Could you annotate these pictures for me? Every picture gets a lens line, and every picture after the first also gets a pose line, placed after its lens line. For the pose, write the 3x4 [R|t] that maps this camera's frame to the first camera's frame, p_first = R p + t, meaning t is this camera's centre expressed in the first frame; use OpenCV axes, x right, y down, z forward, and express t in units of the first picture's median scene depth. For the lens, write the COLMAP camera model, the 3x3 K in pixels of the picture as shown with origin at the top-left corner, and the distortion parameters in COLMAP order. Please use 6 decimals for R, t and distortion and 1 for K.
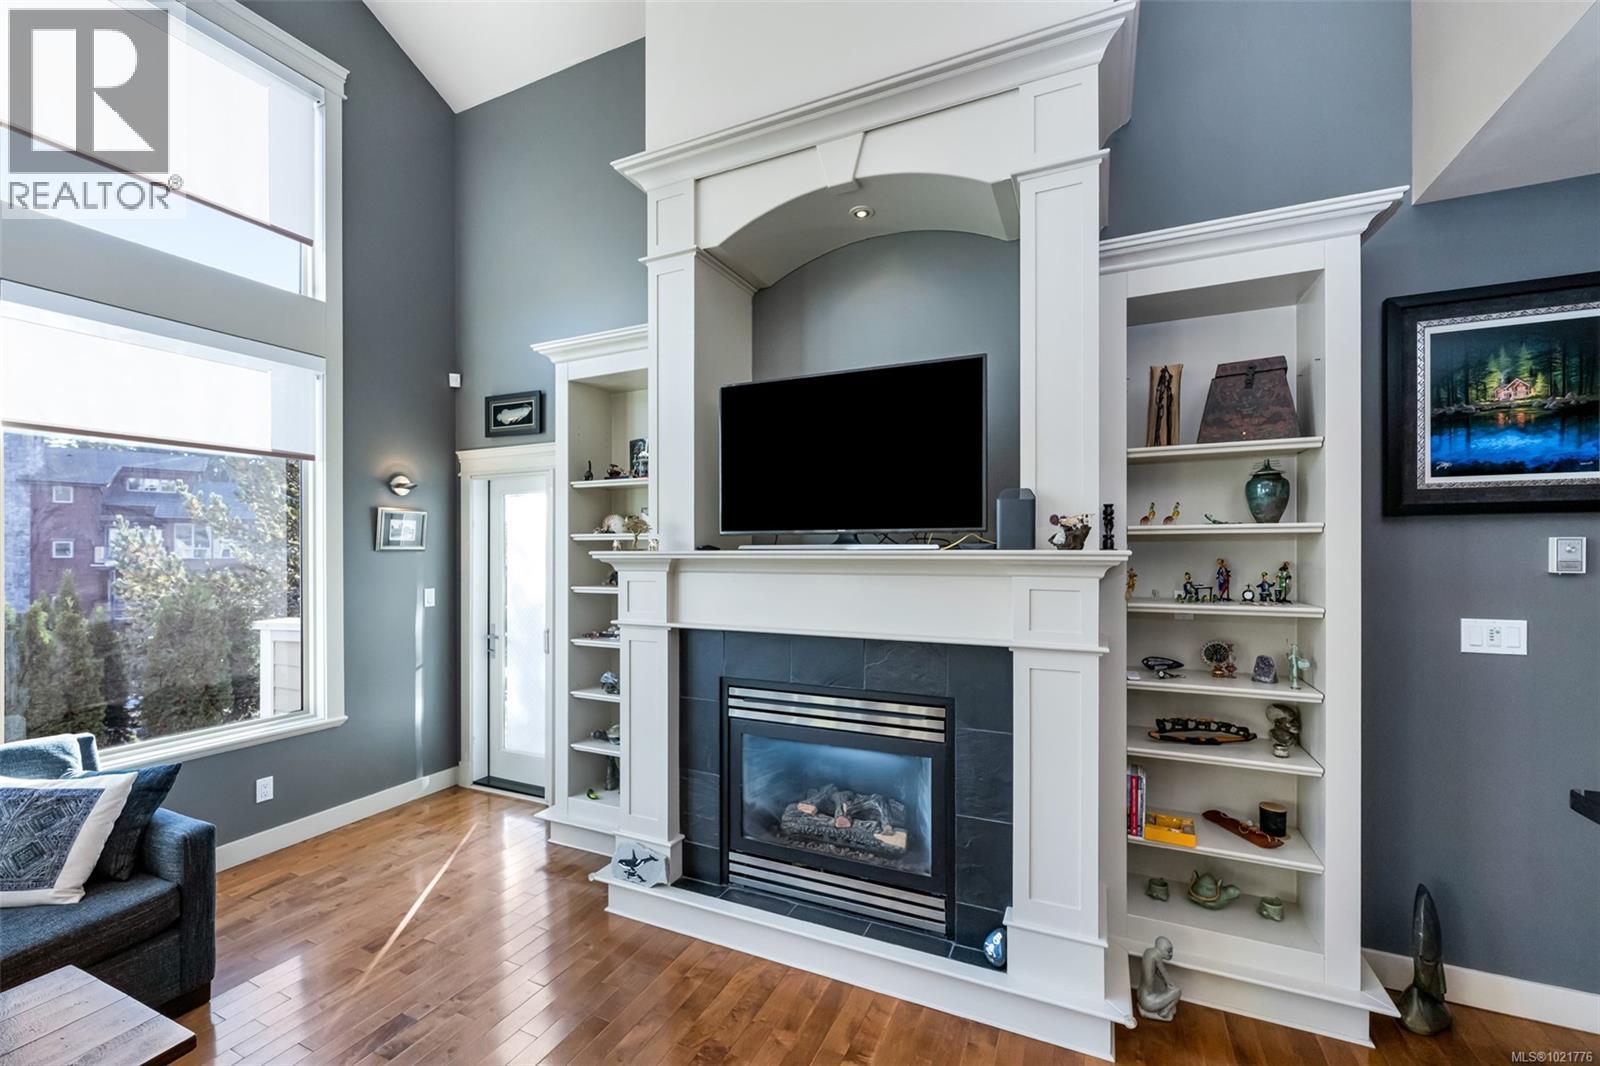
lens RADIAL K [[653.9, 0, 798.7], [0, 653.9, 546.3], [0, 0, 1]] dist [-0.001987, -0.000249]
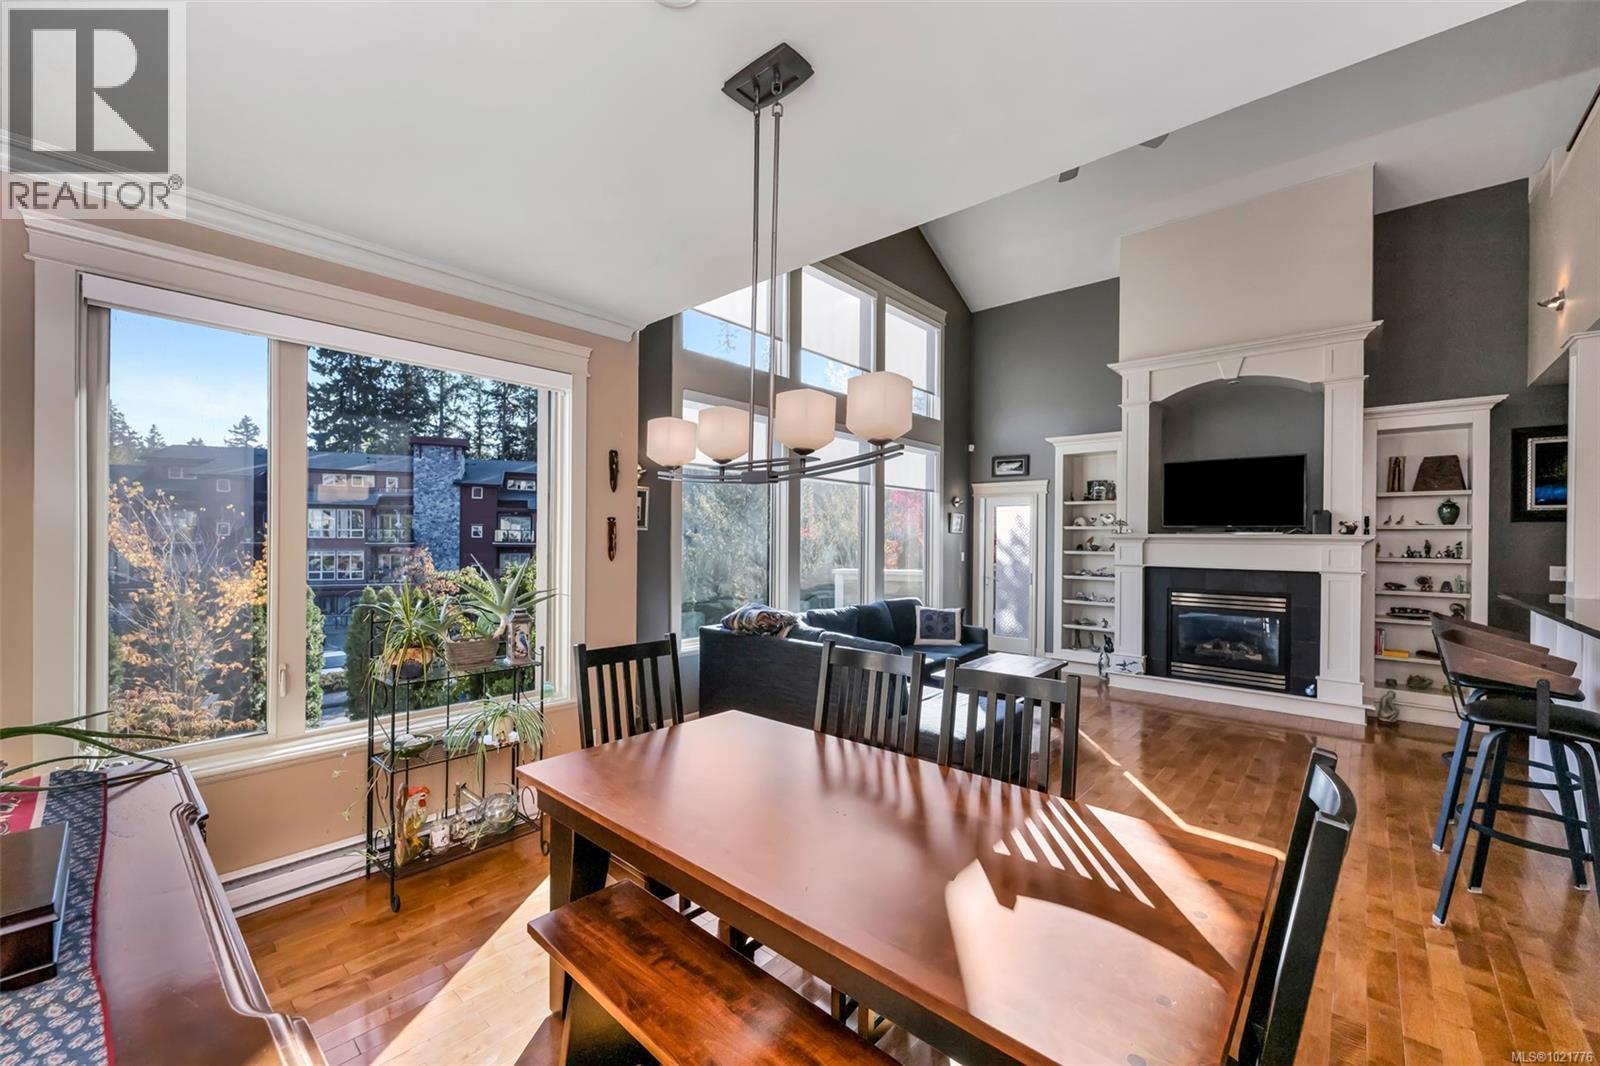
lens RADIAL K [[635.5, 0, 807.3], [0, 635.5, 534.5], [0, 0, 1]] dist [0.000233, 0.000154]
pose [[0.958815, 0.010448, -0.283839, -0.782880], [-0.010620, 0.999943, 0.000932, 0.020746], [0.283833, 0.002121, 0.958871, -1.712129]]
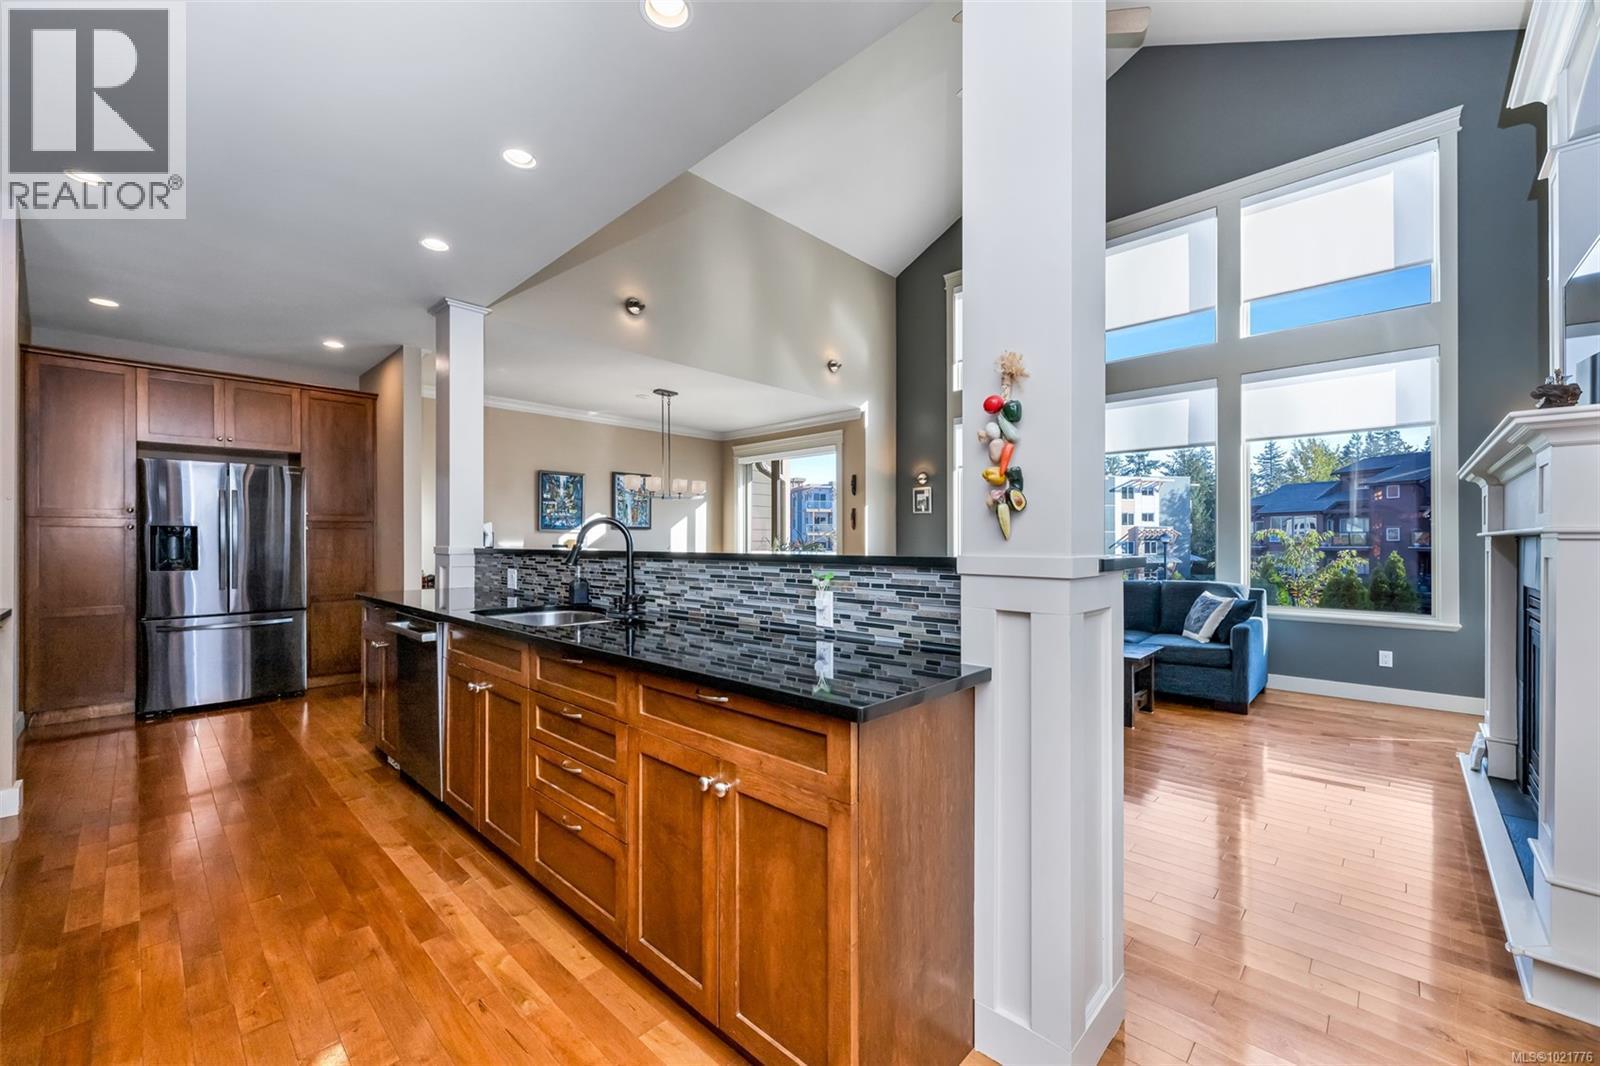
lens RADIAL K [[634.9, 0, 799.2], [0, 634.9, 537.6], [0, 0, 1]] dist [0.001616, 0.000211]
pose [[-0.317943, -0.002346, -0.948107, 1.266953], [0.004950, 0.999979, -0.004135, 0.134596], [0.948097, -0.006008, -0.317925, 0.281202]]
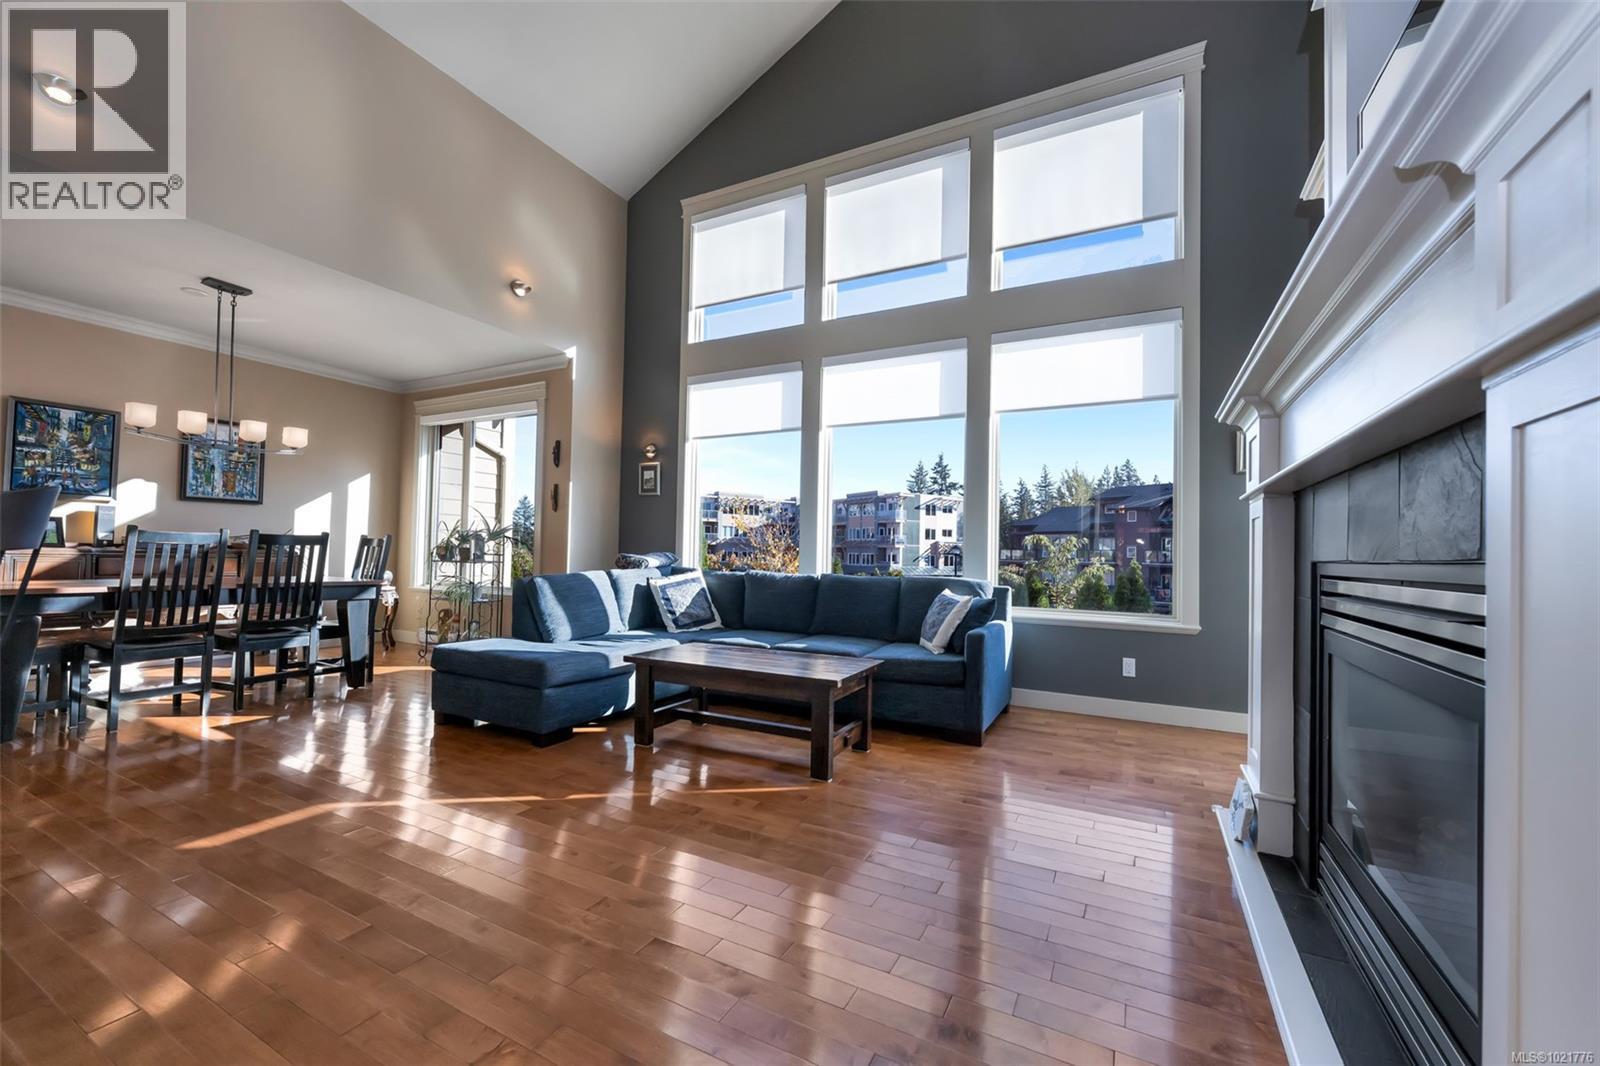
lens RADIAL K [[632.8, 0, 804.8], [0, 632.8, 536.9], [0, 0, 1]] dist [-0.000588, 0.000097]
pose [[-0.048398, -0.025278, -0.998508, 0.575418], [-0.015800, 0.999574, -0.024539, 0.216292], [0.998703, 0.014589, -0.048777, 0.580809]]
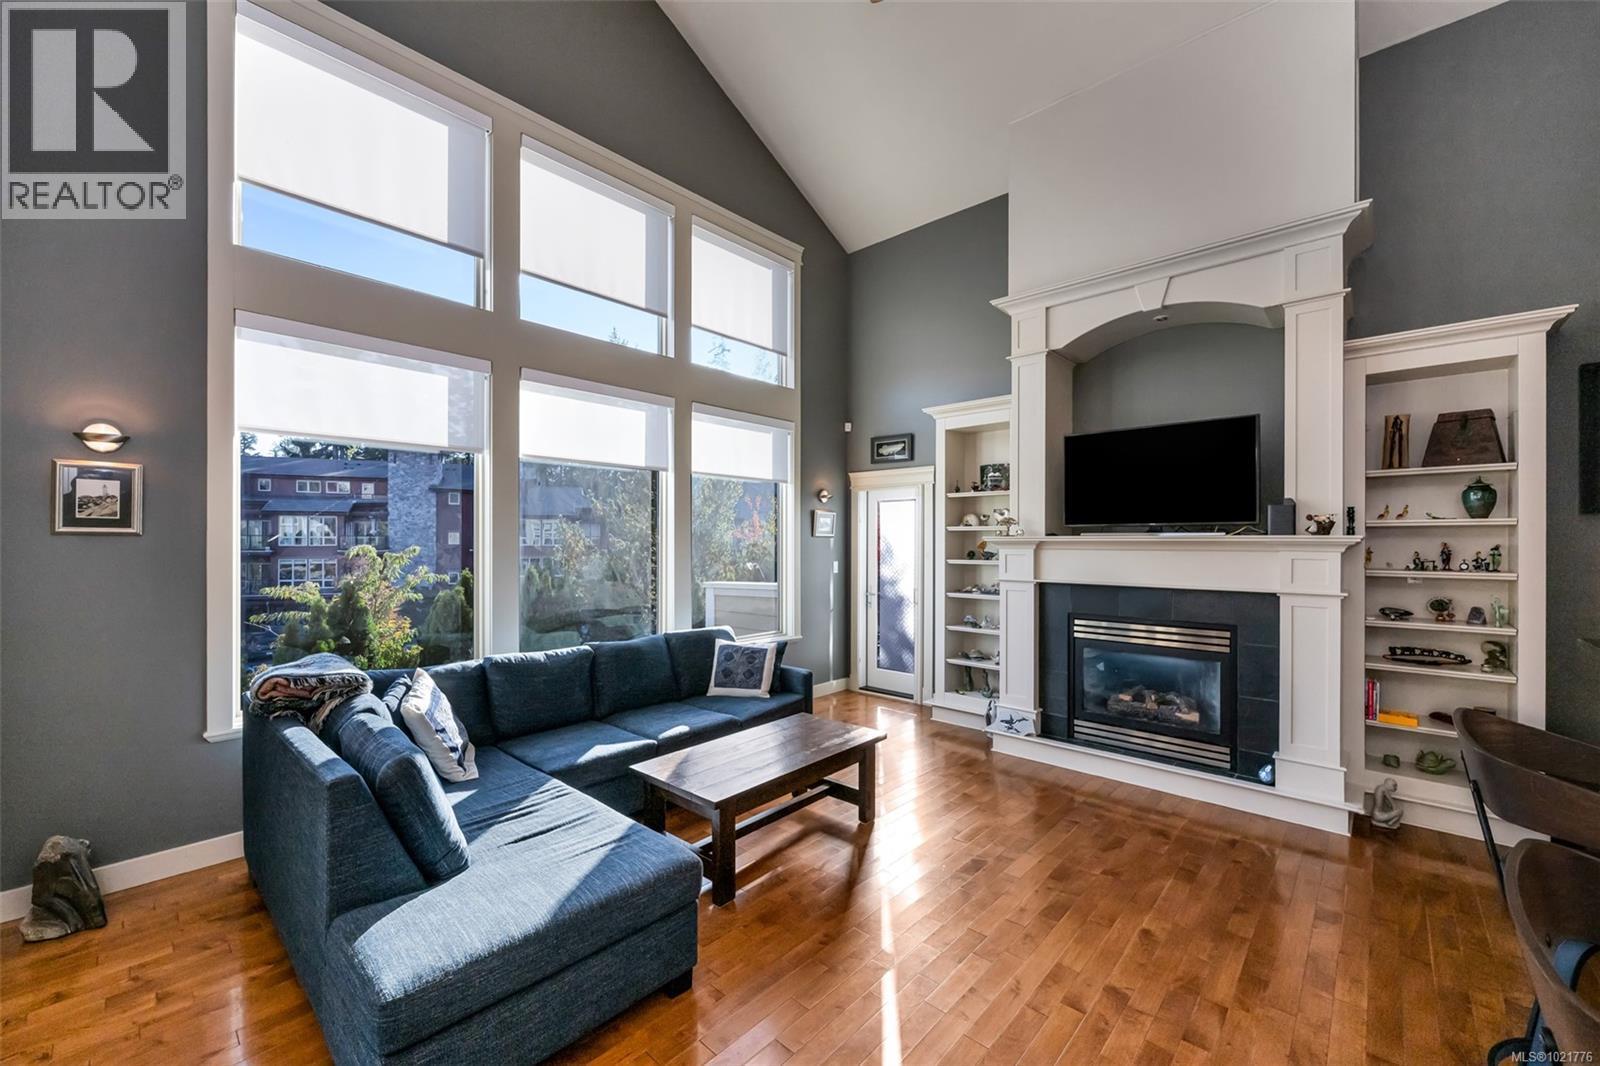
lens RADIAL K [[632.8, 0, 804.8], [0, 632.8, 536.9], [0, 0, 1]] dist [-0.000588, 0.000097]
pose [[0.954031, 0.003030, -0.299693, -0.301425], [-0.003775, 0.999991, -0.001907, 0.014623], [0.299685, 0.002950, 0.954034, -0.789317]]
